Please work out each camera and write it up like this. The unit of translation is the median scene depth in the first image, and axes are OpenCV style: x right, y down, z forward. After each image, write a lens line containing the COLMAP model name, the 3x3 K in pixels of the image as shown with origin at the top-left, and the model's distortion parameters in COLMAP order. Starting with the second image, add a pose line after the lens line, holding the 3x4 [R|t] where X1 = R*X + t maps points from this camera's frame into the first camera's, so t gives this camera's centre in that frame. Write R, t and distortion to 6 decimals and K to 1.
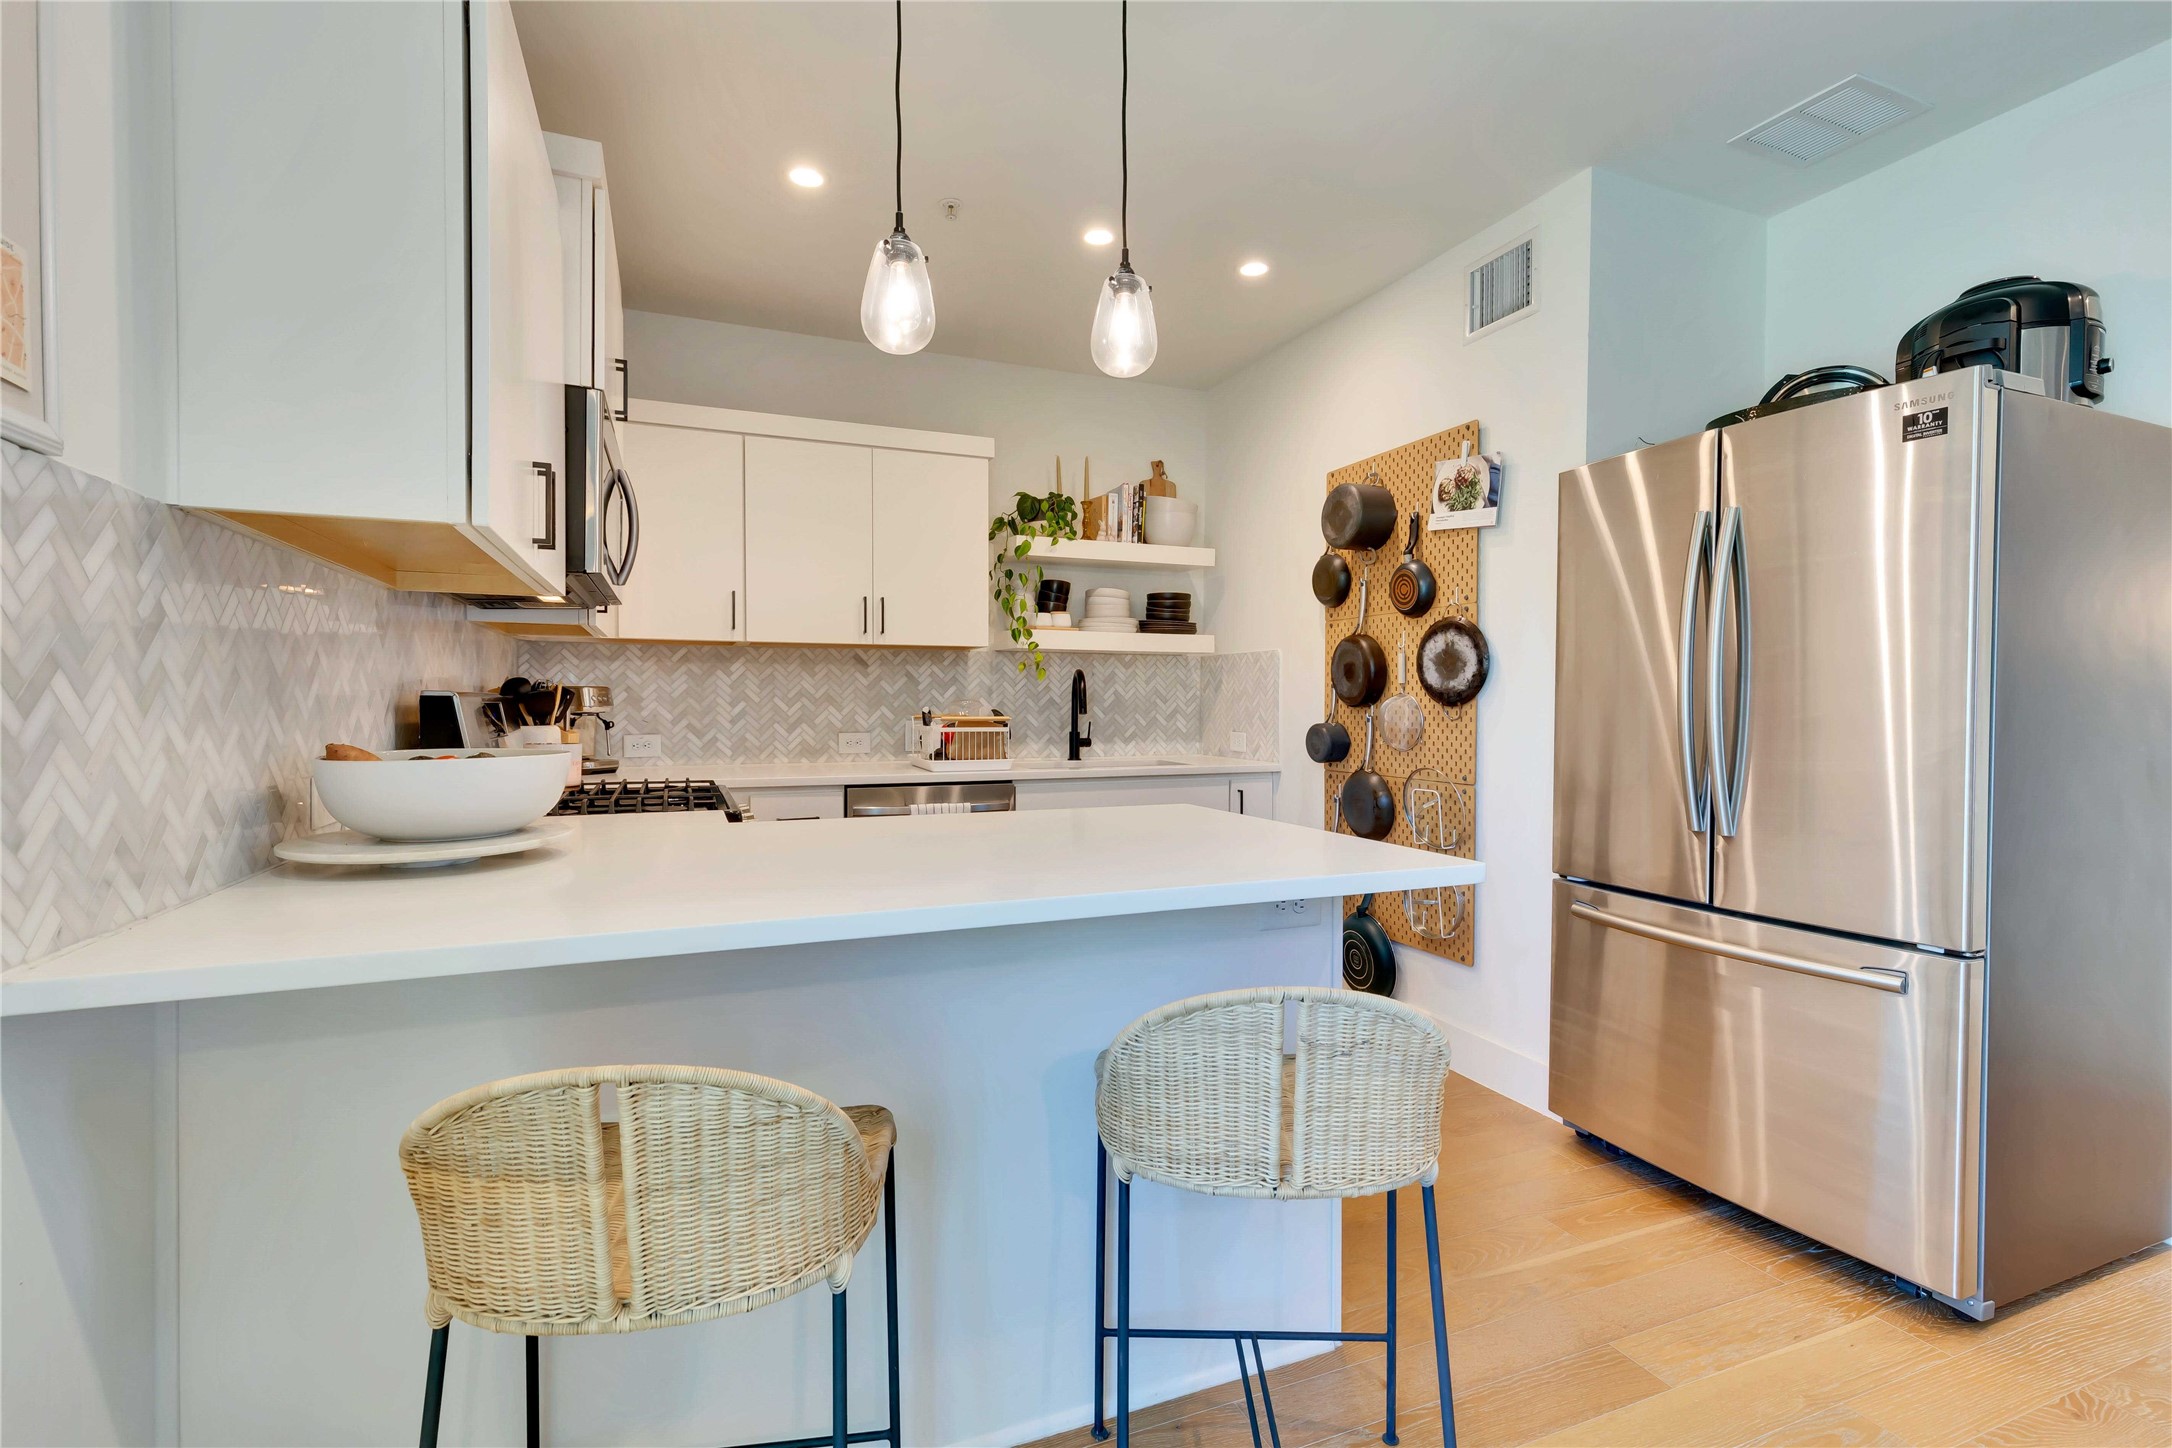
lens RADIAL K [[970.2, 0, 1084.6], [0, 970.2, 719.3], [0, 0, 1]] dist [0.002574, -0.000122]
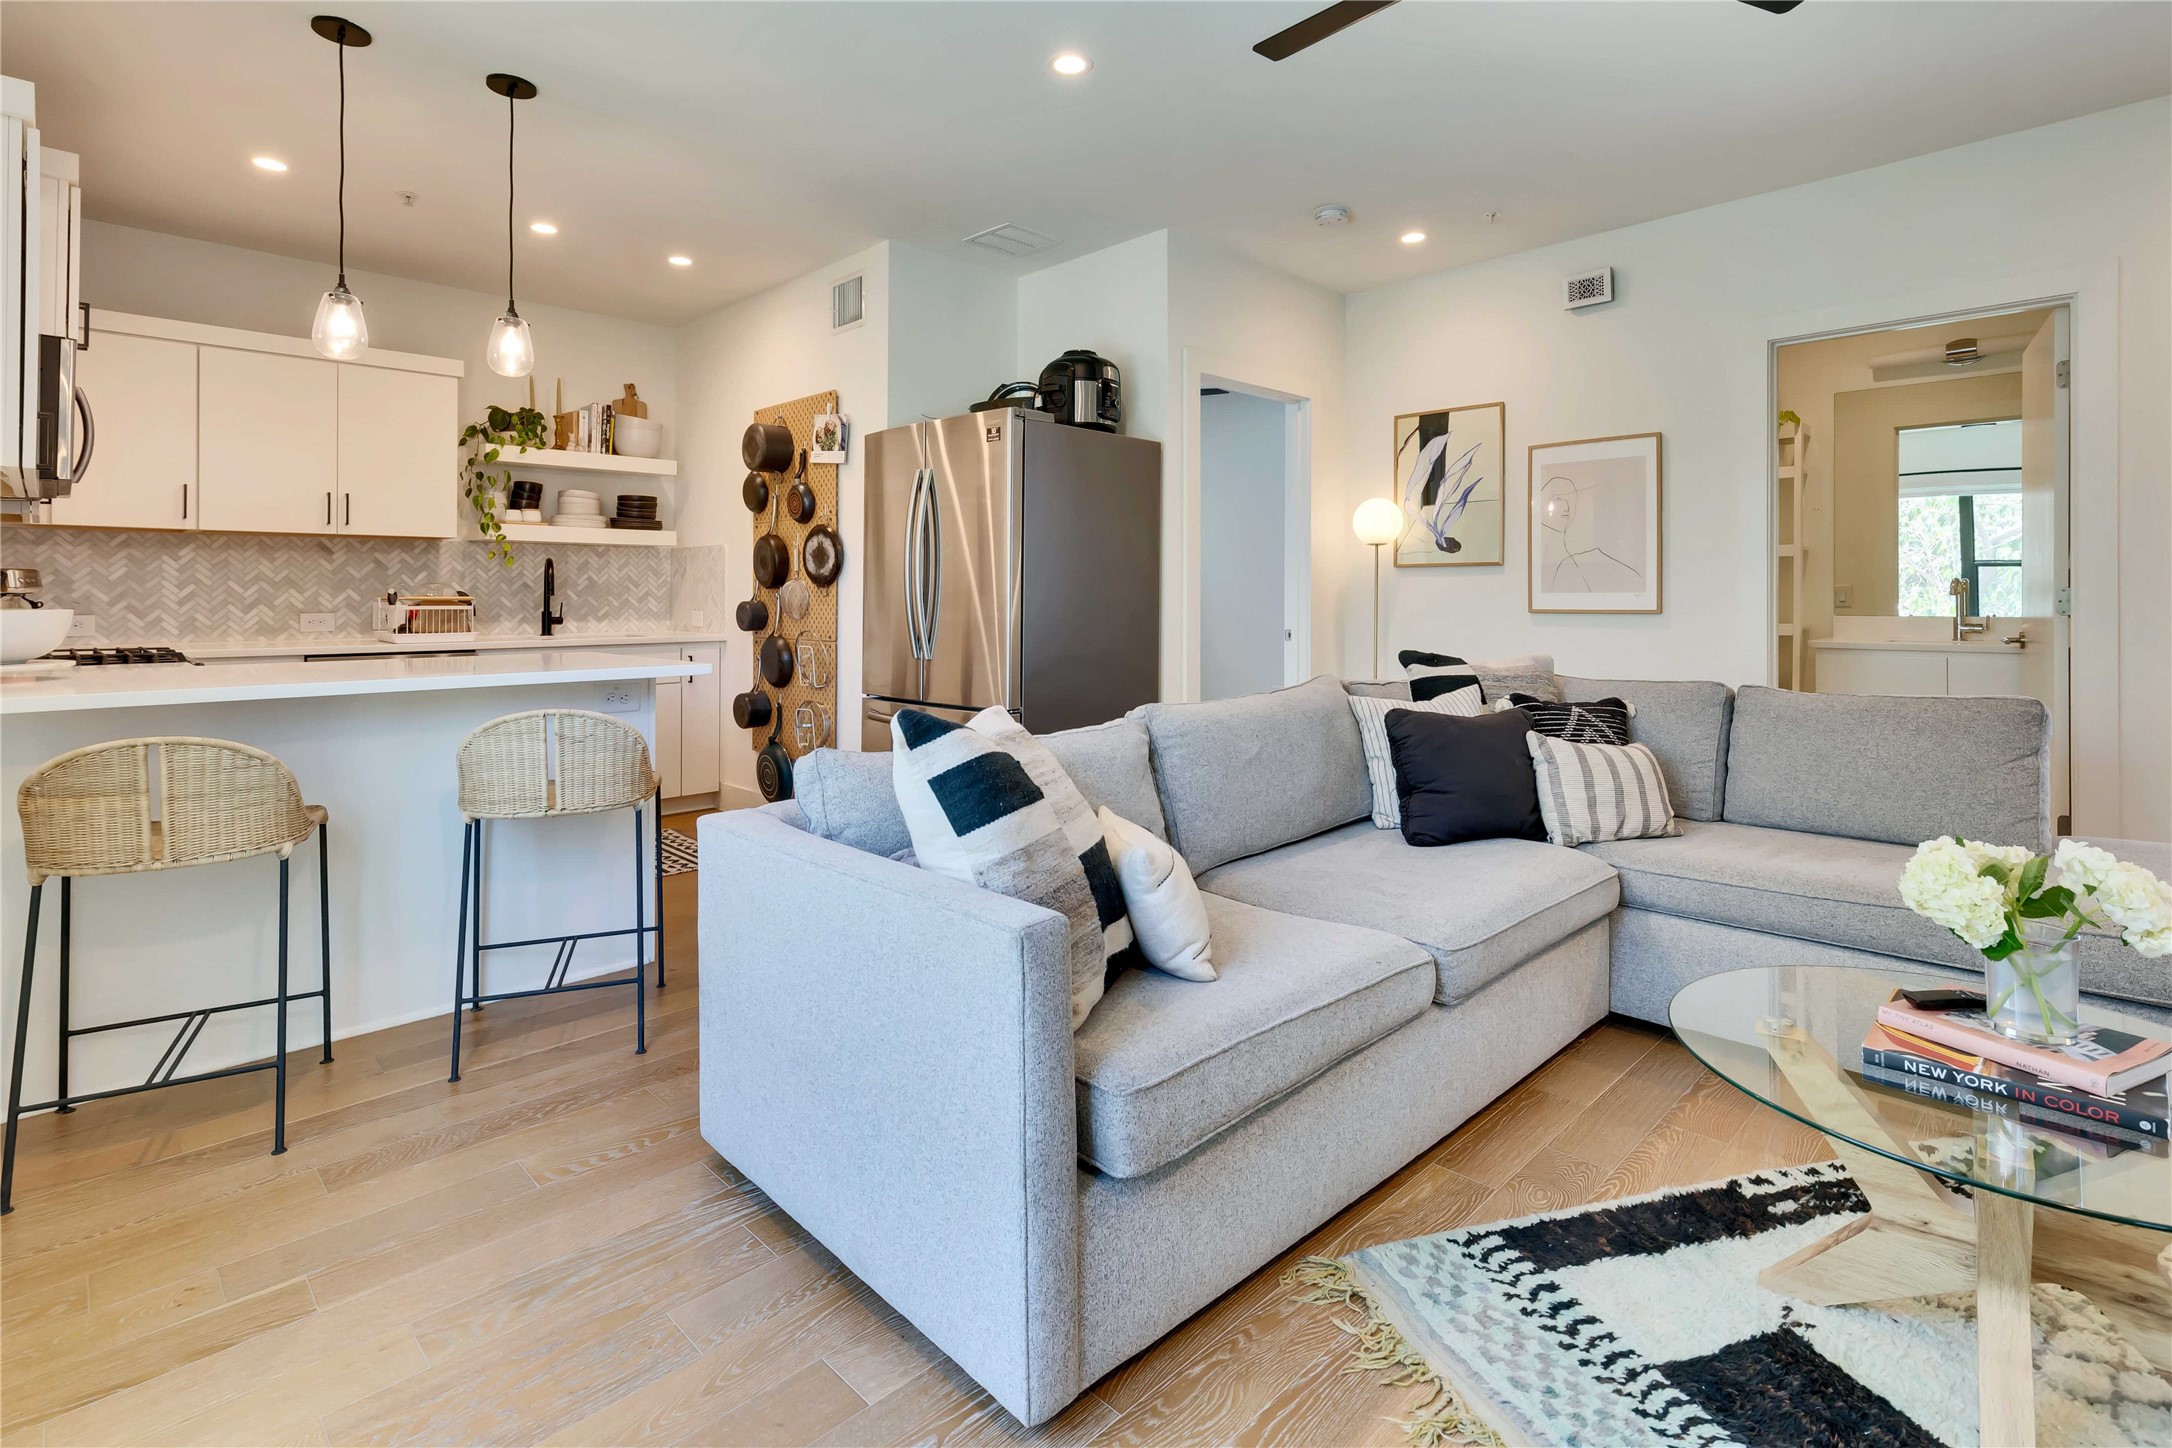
lens RADIAL K [[1024.1, 0, 1090.5], [0, 1024.1, 590.6], [0, 0, 1]] dist [-0.000570, -0.000641]
pose [[0.920697, -0.000805, 0.390277, 0.128845], [0.009607, 0.999742, -0.020603, 0.022598], [-0.390160, 0.022719, 0.920467, -0.454883]]
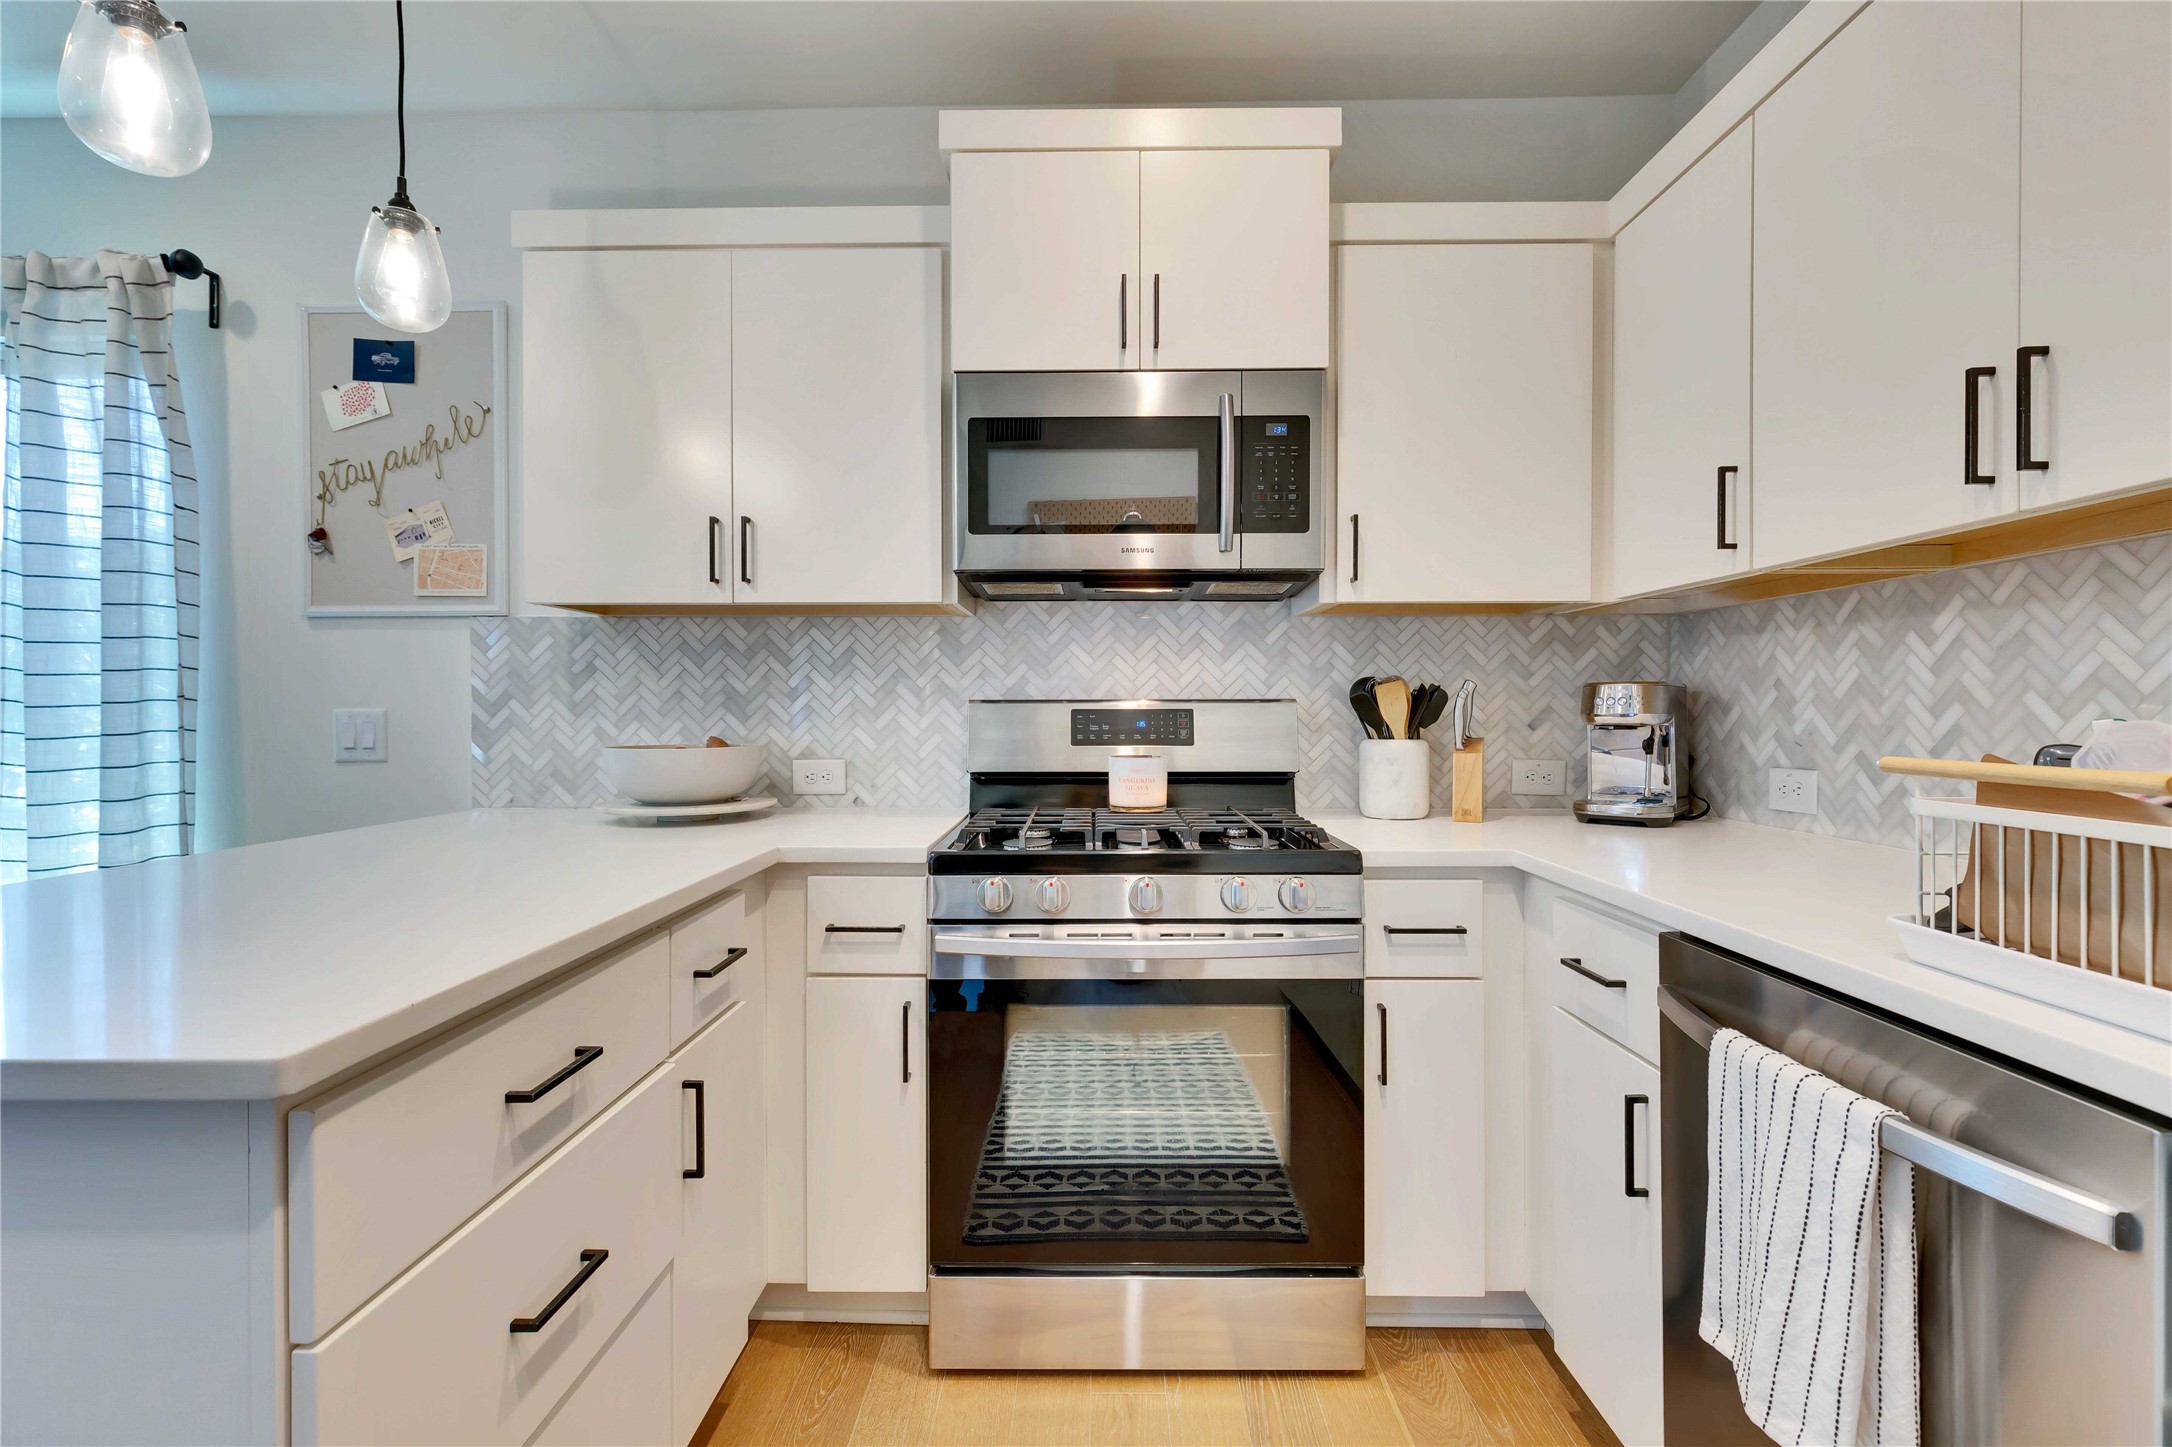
lens RADIAL K [[970.2, 0, 1084.6], [0, 970.2, 718.8], [0, 0, 1]] dist [0.002574, -0.000122]
pose [[-0.391919, 0.007690, -0.919967, 0.175870], [-0.013830, 0.999803, 0.014249, -0.013420], [0.919896, 0.018308, -0.391736, 0.850347]]
